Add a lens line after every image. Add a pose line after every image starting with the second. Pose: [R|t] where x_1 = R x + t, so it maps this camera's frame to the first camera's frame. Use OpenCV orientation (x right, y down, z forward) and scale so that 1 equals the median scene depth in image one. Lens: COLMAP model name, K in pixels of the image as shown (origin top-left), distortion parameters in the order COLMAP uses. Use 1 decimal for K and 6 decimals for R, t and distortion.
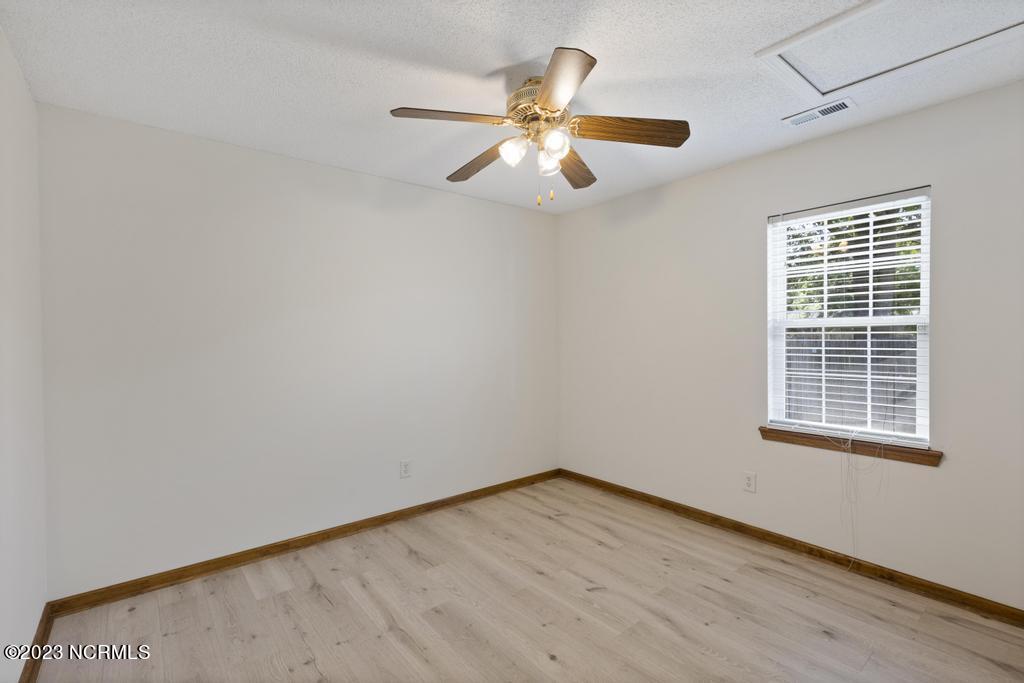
lens RADIAL K [[462.5, 0, 514.8], [0, 462.5, 353.6], [0, 0, 1]] dist [-0.000099, -0.000497]
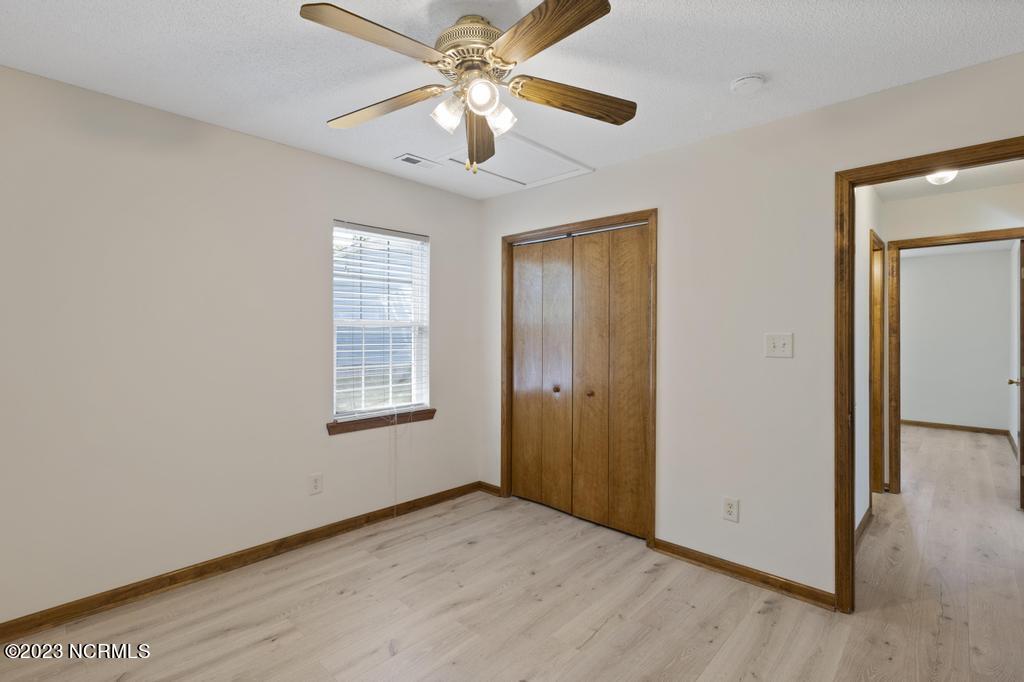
lens RADIAL K [[476.1, 0, 512.0], [0, 476.1, 341.0], [0, 0, 1]] dist [0.001410, 0.000271]
pose [[-0.134546, -0.007570, 0.990878, -0.598239], [0.034334, 0.999335, 0.012297, -0.023060], [-0.990312, 0.035675, -0.134196, 0.795272]]
